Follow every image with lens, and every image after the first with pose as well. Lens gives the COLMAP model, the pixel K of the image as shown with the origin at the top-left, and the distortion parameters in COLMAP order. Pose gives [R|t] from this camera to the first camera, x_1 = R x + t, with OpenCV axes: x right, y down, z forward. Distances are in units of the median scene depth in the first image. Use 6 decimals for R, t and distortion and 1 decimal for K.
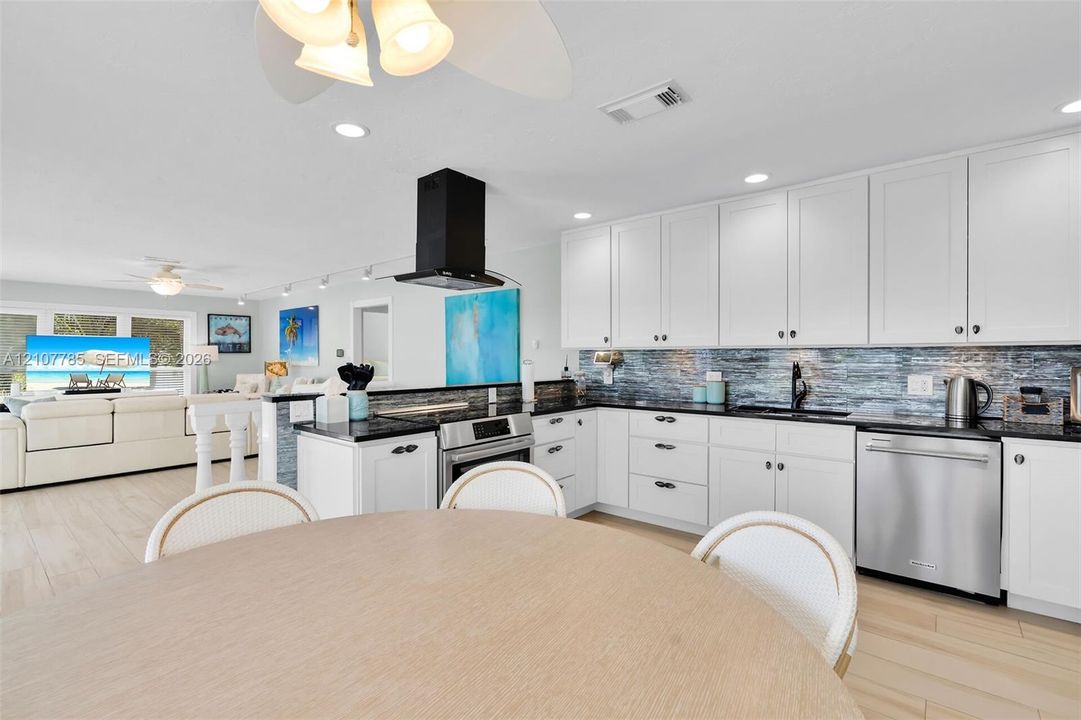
lens RADIAL K [[496.7, 0, 539.9], [0, 496.7, 360.8], [0, 0, 1]] dist [-0.001301, 0.000783]
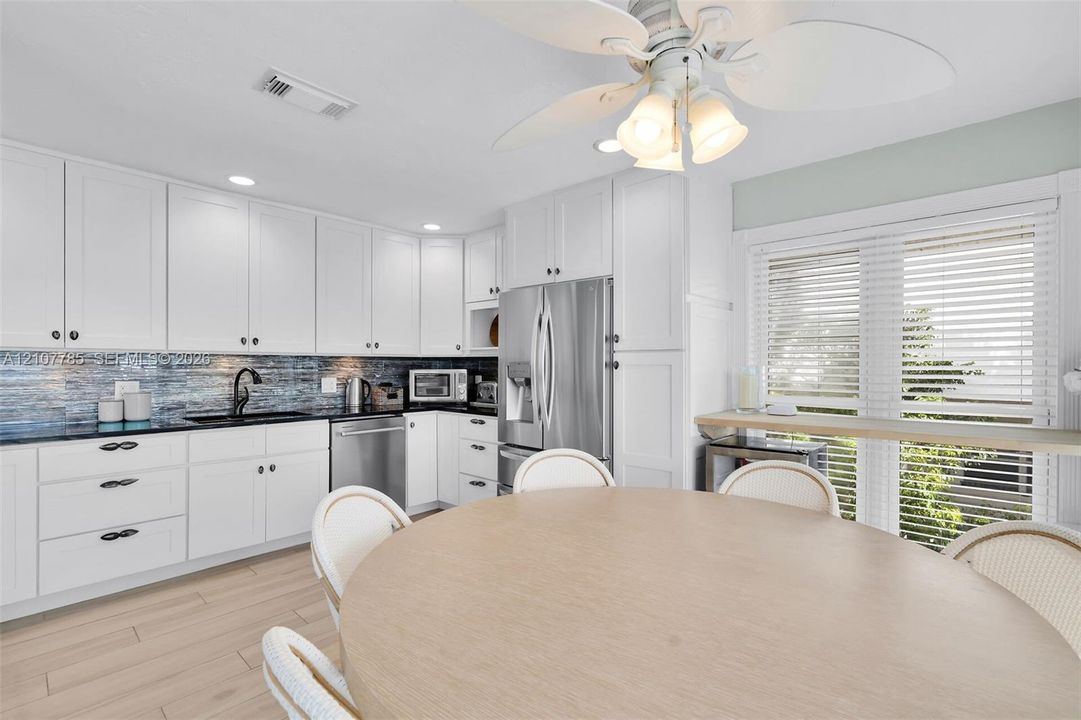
lens RADIAL K [[496.7, 0, 539.7], [0, 496.7, 362.8], [0, 0, 1]] dist [-0.001301, 0.000783]
pose [[0.039613, 0.004852, 0.999203, -0.477249], [0.004763, 0.999976, -0.005045, -0.000642], [-0.999204, 0.004959, 0.039589, 0.347598]]
